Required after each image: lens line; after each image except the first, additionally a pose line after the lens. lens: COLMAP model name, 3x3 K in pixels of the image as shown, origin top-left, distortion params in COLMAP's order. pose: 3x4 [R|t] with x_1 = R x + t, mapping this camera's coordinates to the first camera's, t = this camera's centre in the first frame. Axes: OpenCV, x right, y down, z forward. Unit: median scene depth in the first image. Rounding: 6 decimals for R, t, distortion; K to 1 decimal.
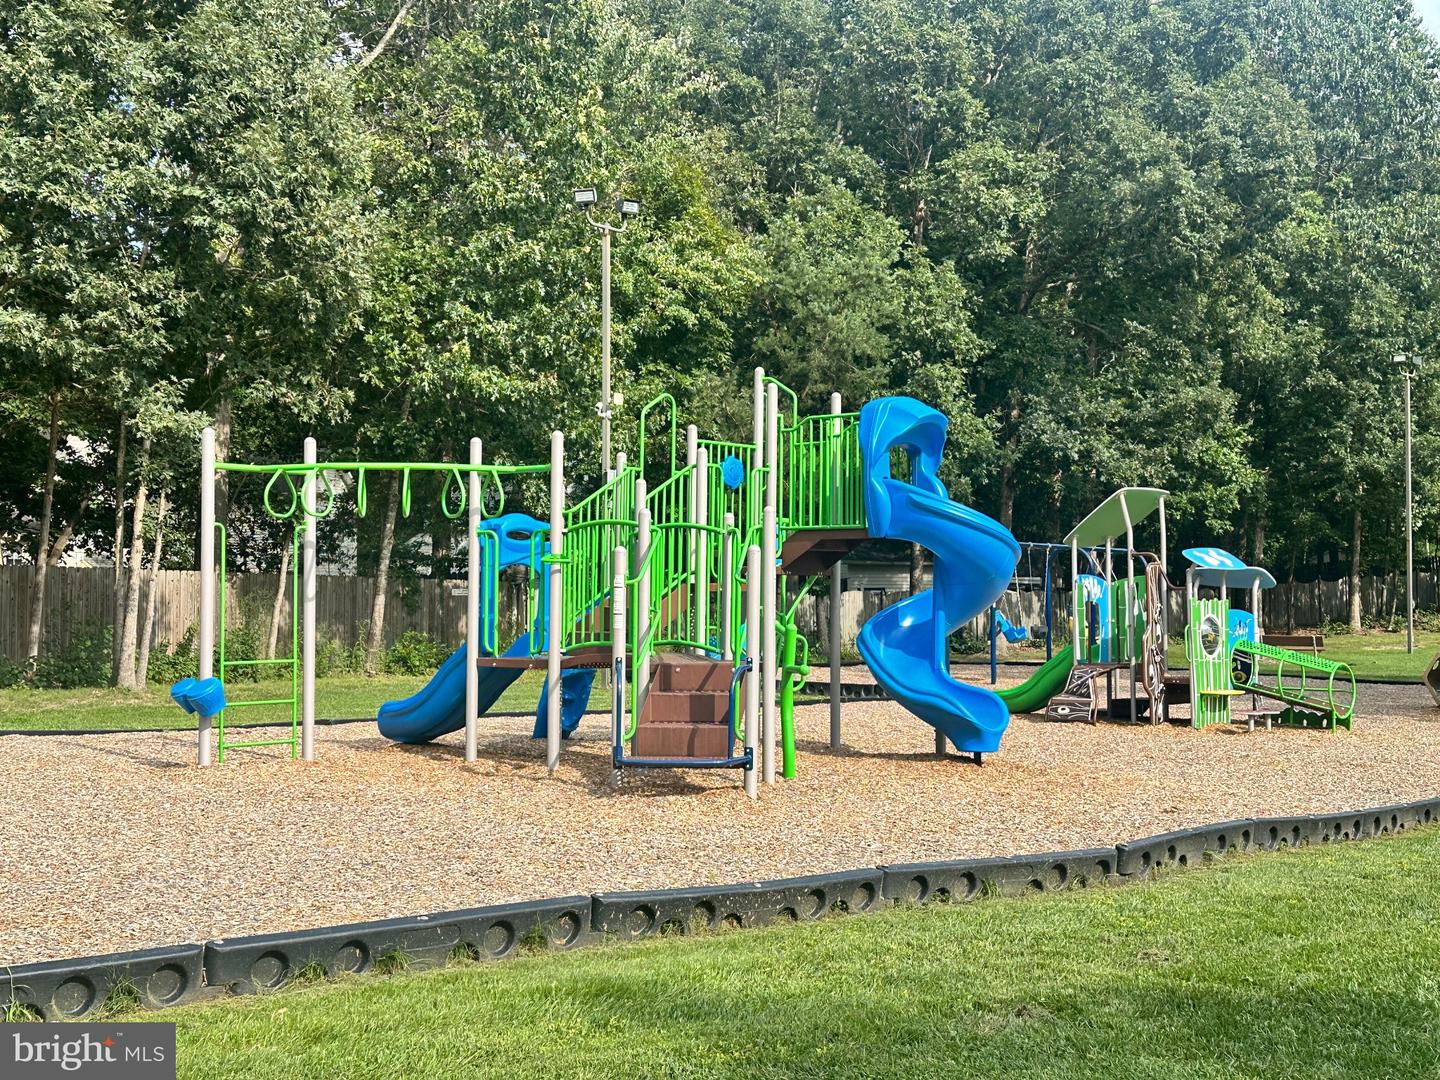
lens RADIAL K [[1904.2, 0, 721.8], [0, 1904.2, 538.6], [0, 0, 1]] dist [0.087382, 0.000000]
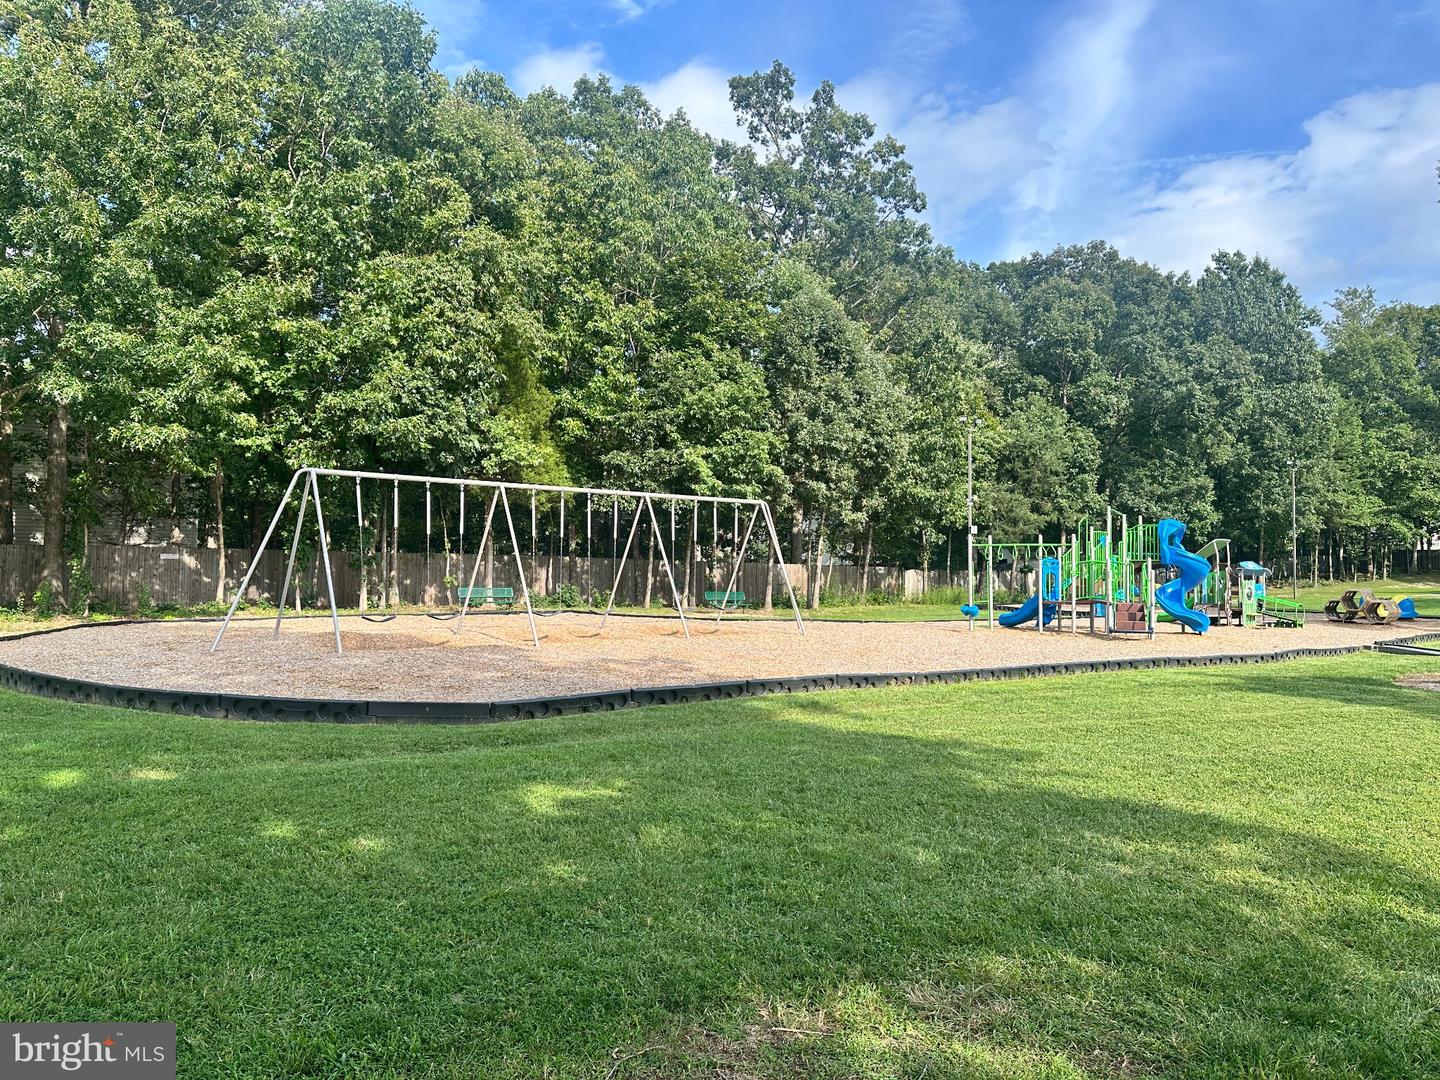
lens RADIAL K [[993.7, 0, 716.1], [0, 993.7, 549.7], [0, 0, 1]] dist [0.000011, 0.000237]
pose [[0.987146, -0.000626, -0.159822, -0.123818], [0.003052, 0.999884, 0.014938, -0.016304], [0.159795, -0.015234, 0.987033, -0.239877]]
